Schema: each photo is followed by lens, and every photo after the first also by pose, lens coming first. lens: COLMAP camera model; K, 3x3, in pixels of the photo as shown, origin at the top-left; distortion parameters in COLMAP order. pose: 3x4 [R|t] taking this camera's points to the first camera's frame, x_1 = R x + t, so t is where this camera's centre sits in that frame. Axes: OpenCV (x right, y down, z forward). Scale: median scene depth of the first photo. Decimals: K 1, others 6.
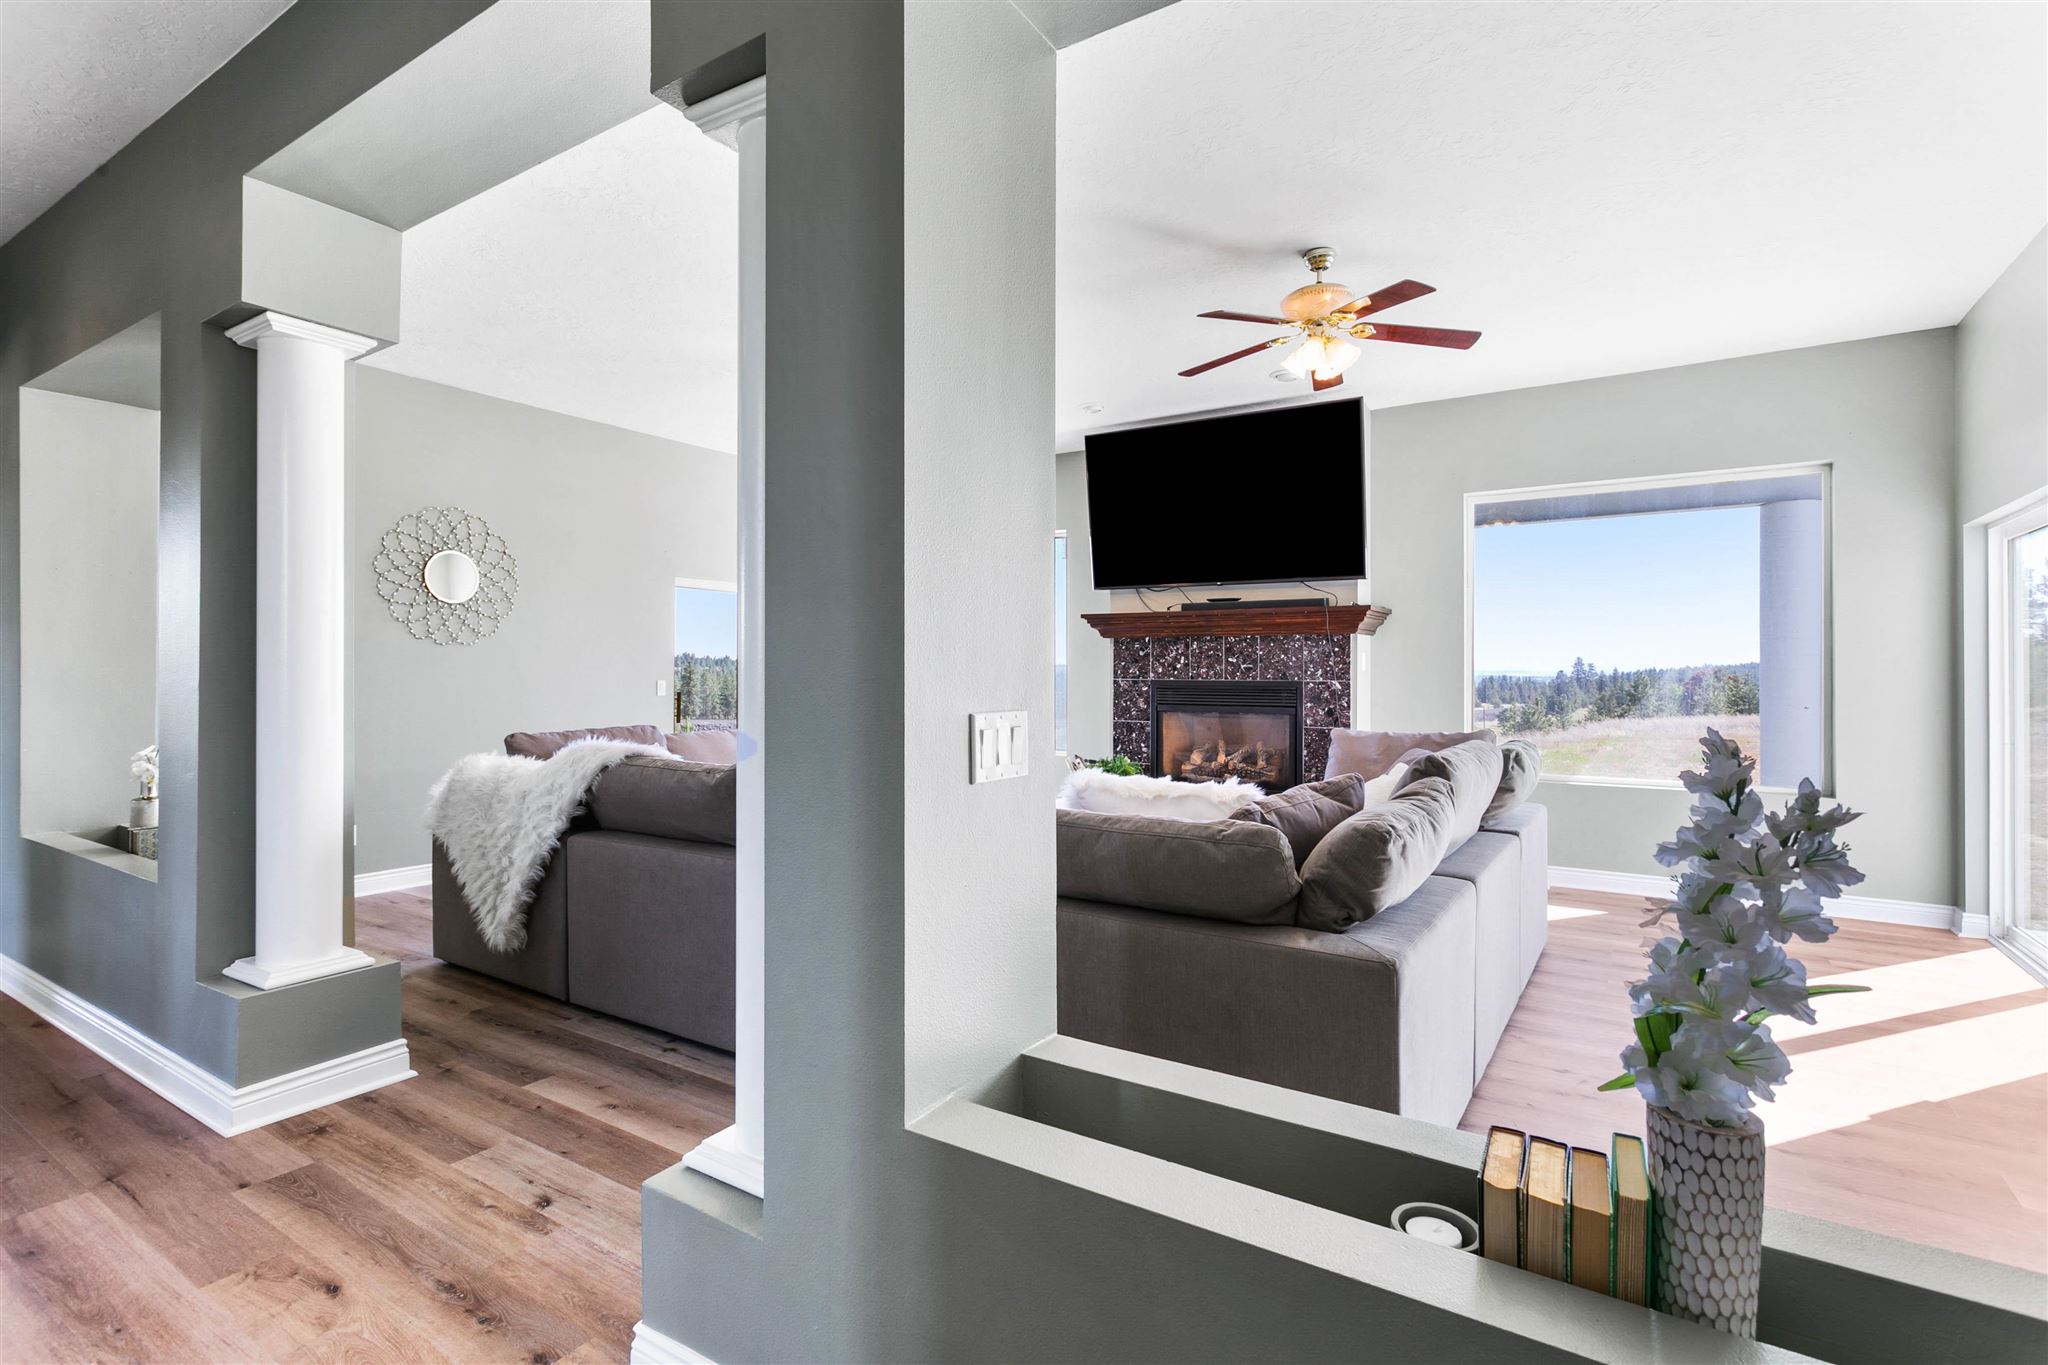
lens RADIAL K [[970.7, 0, 984.4], [0, 970.7, 689.2], [0, 0, 1]] dist [-0.002836, 0.003393]
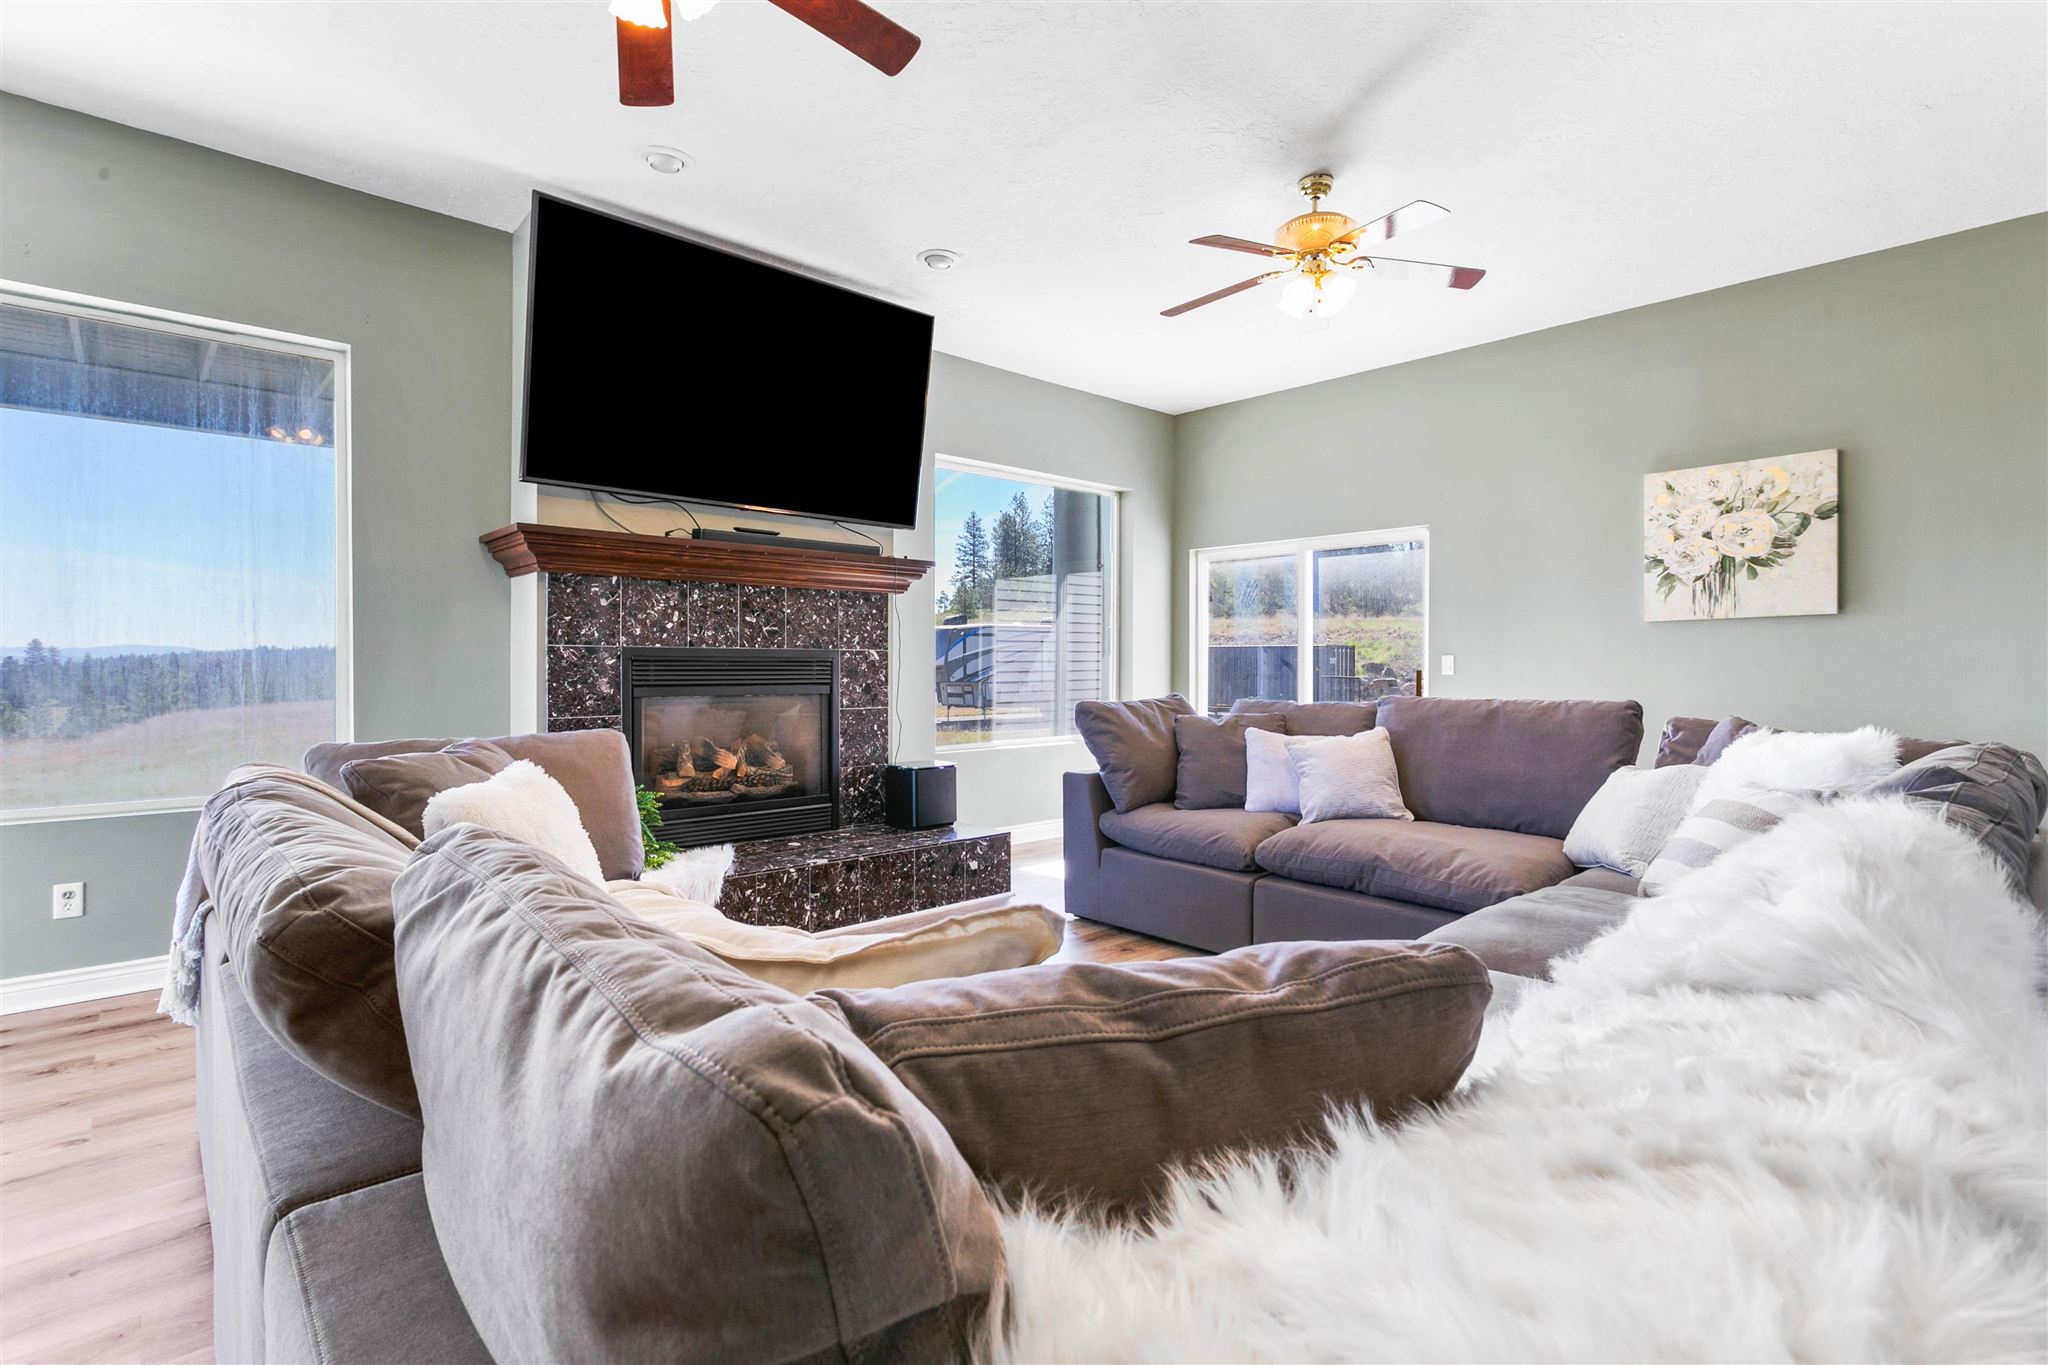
lens RADIAL K [[970.7, 0, 1030.5], [0, 970.7, 669.3], [0, 0, 1]] dist [-0.002836, 0.003393]
pose [[0.246718, -0.012592, 0.969005, -0.388358], [0.007956, 0.999908, 0.010968, -0.000204], [-0.969055, 0.005003, 0.246796, 0.663179]]
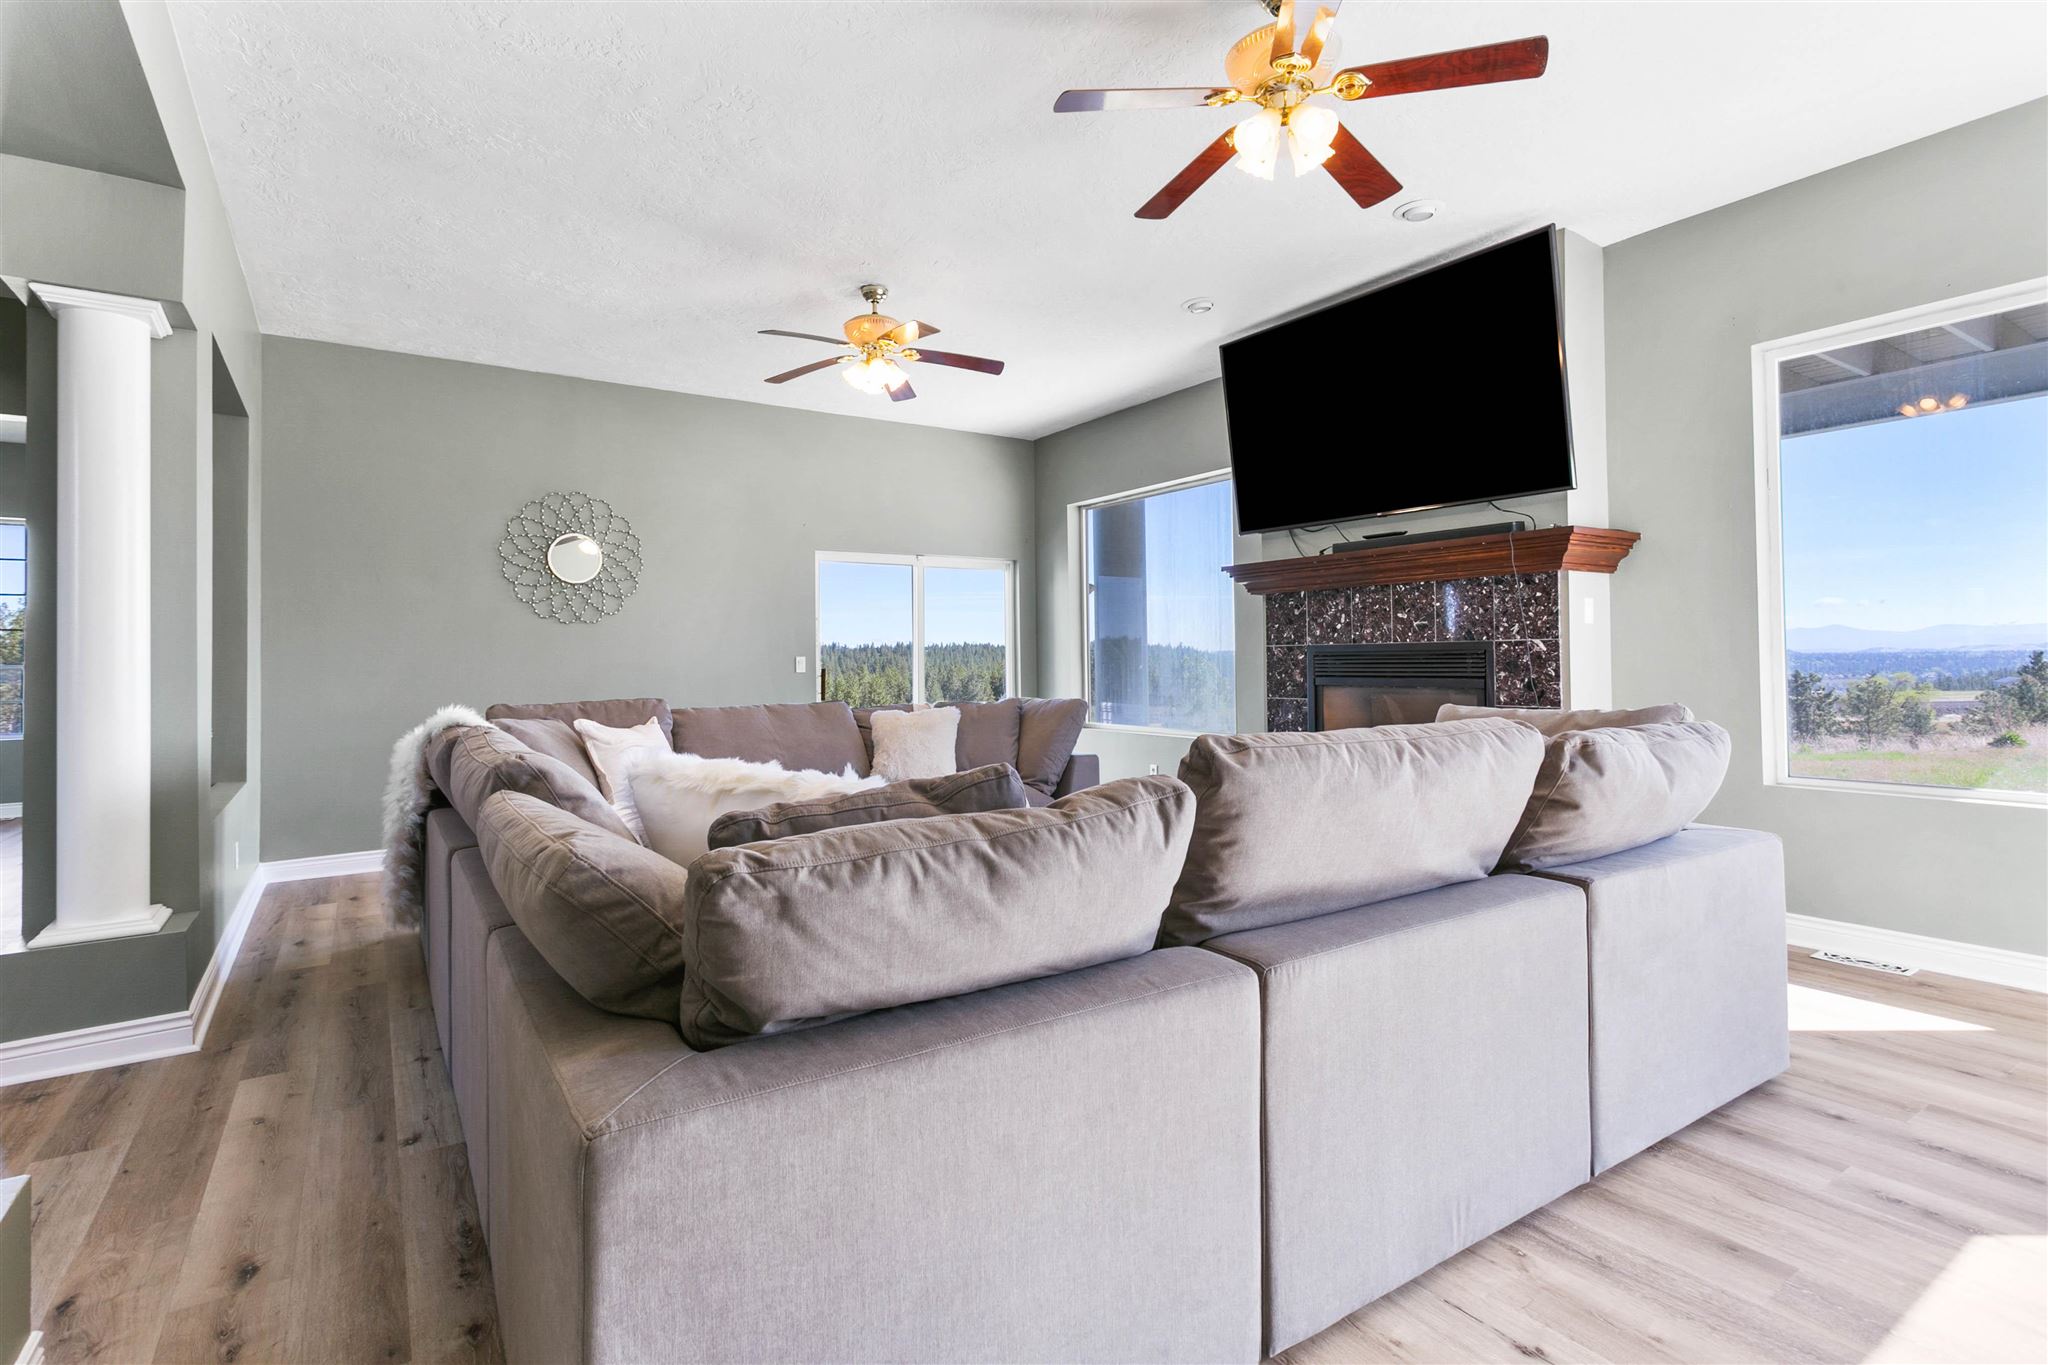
lens RADIAL K [[970.7, 0, 1012.8], [0, 970.7, 664.1], [0, 0, 1]] dist [-0.002836, 0.003393]
pose [[0.923494, -0.012508, -0.383408, 0.276716], [0.007824, 0.999875, -0.013774, 0.015687], [0.383532, 0.009720, 0.923476, 0.209066]]
